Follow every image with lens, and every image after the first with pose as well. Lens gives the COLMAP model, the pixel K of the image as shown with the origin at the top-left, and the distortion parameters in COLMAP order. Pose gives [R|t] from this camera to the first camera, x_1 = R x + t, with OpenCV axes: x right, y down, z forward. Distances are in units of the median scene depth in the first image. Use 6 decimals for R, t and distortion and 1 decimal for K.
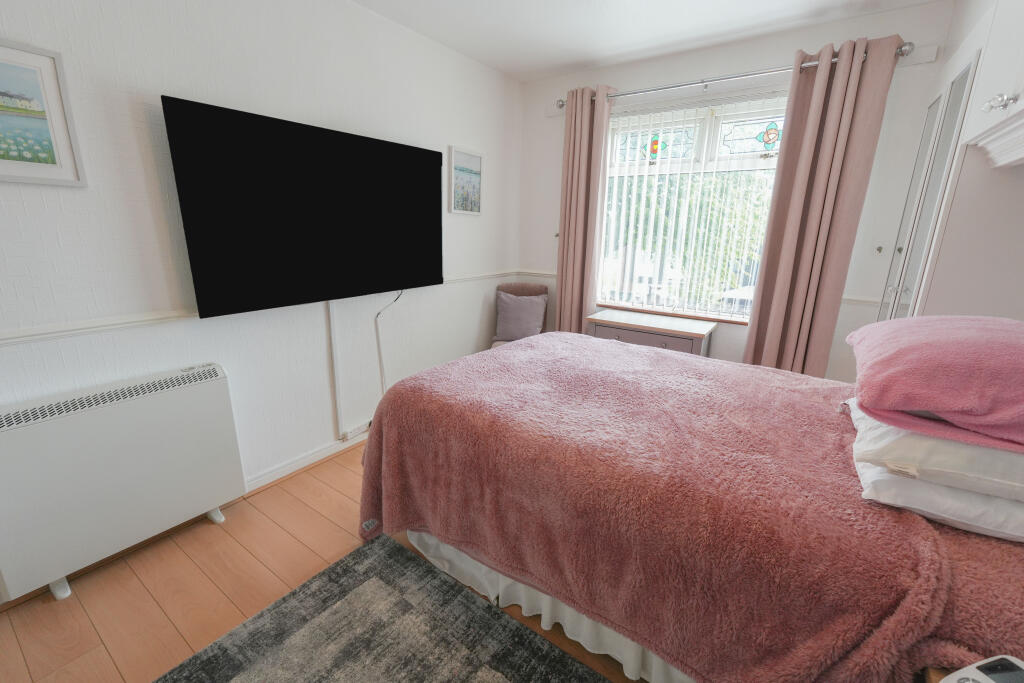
lens RADIAL K [[427.9, 0, 514.1], [0, 427.9, 342.8], [0, 0, 1]] dist [-0.000979, 0.000610]
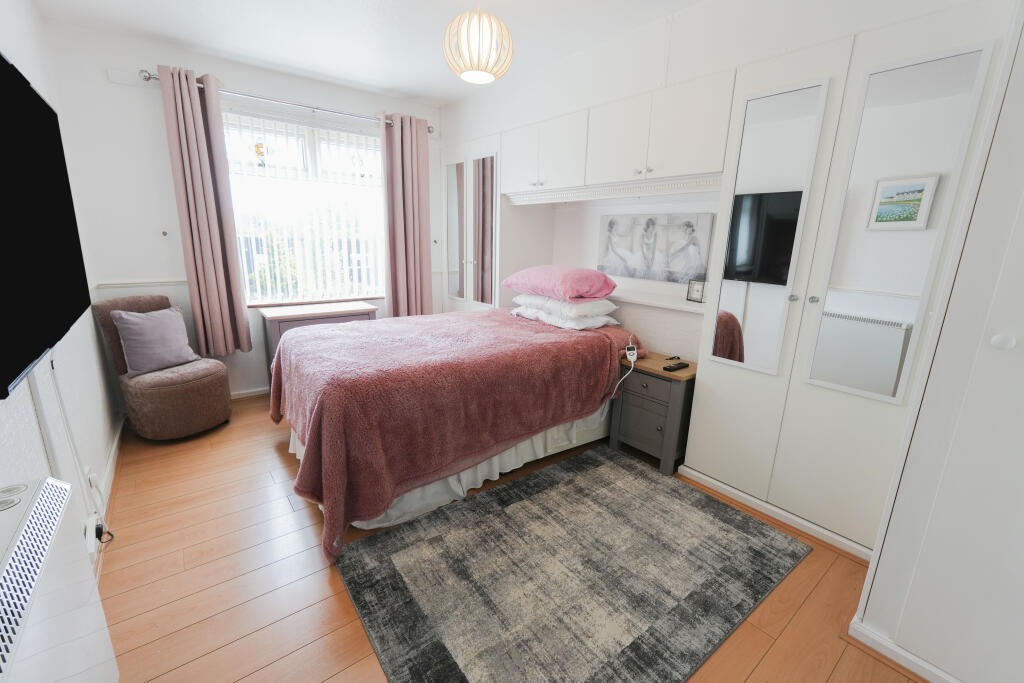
lens RADIAL K [[427.9, 0, 514.1], [0, 427.9, 342.8], [0, 0, 1]] dist [-0.000979, 0.000610]
pose [[0.298991, -0.239604, 0.923685, -1.070044], [0.231085, 0.957333, 0.173532, -0.075291], [-0.925853, 0.161565, 0.341603, 0.258020]]
